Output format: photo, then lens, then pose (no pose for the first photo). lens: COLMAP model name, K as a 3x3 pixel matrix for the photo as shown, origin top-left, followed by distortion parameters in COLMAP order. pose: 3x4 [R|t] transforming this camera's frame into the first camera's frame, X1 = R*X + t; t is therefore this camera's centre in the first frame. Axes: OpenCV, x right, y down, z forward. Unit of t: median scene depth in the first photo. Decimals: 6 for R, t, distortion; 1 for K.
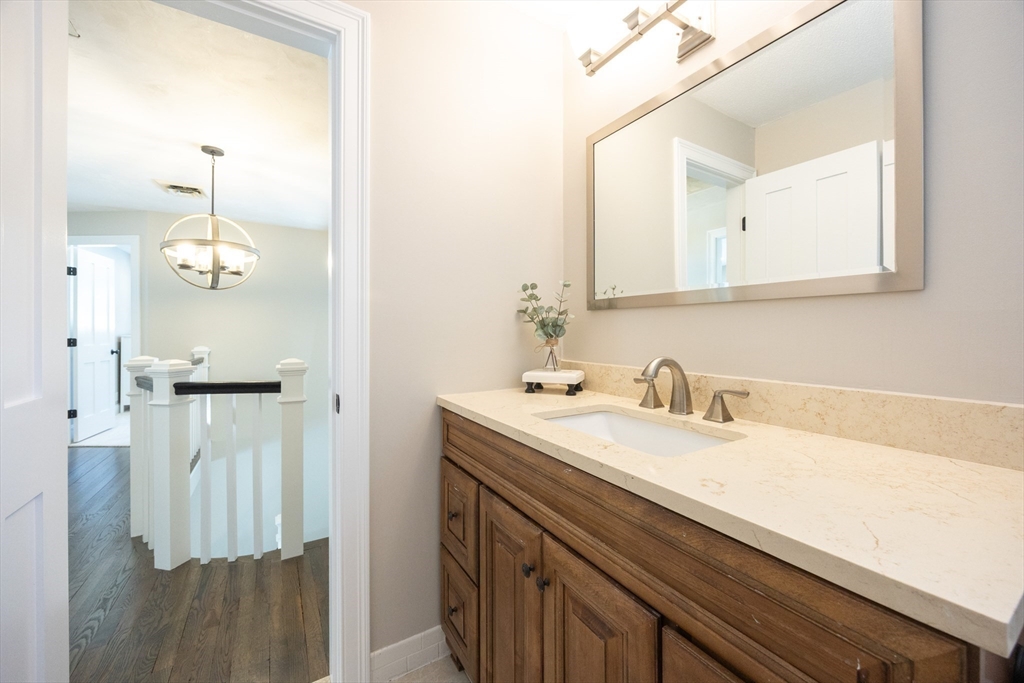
lens RADIAL K [[392.0, 0, 515.4], [0, 392.0, 330.3], [0, 0, 1]] dist [-0.000388, -0.000019]
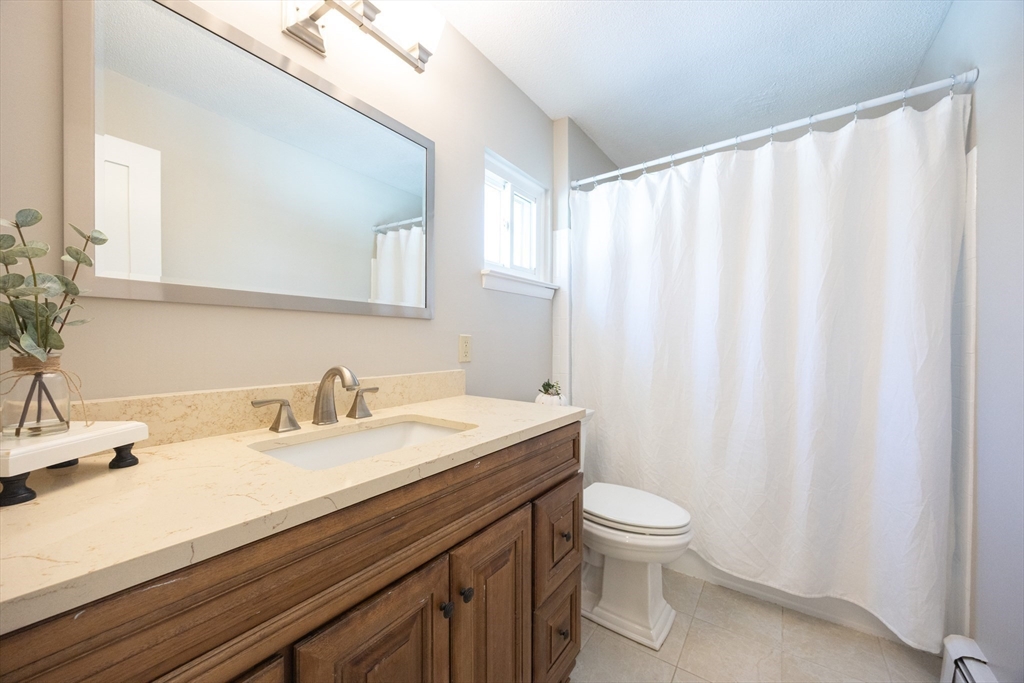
lens RADIAL K [[386.7, 0, 513.5], [0, 386.7, 345.4], [0, 0, 1]] dist [0.001105, 0.000085]
pose [[-0.389005, -0.012150, 0.921155, -0.835897], [-0.004203, 0.999926, 0.011415, 0.005960], [-0.921226, 0.000569, -0.389028, 1.219509]]
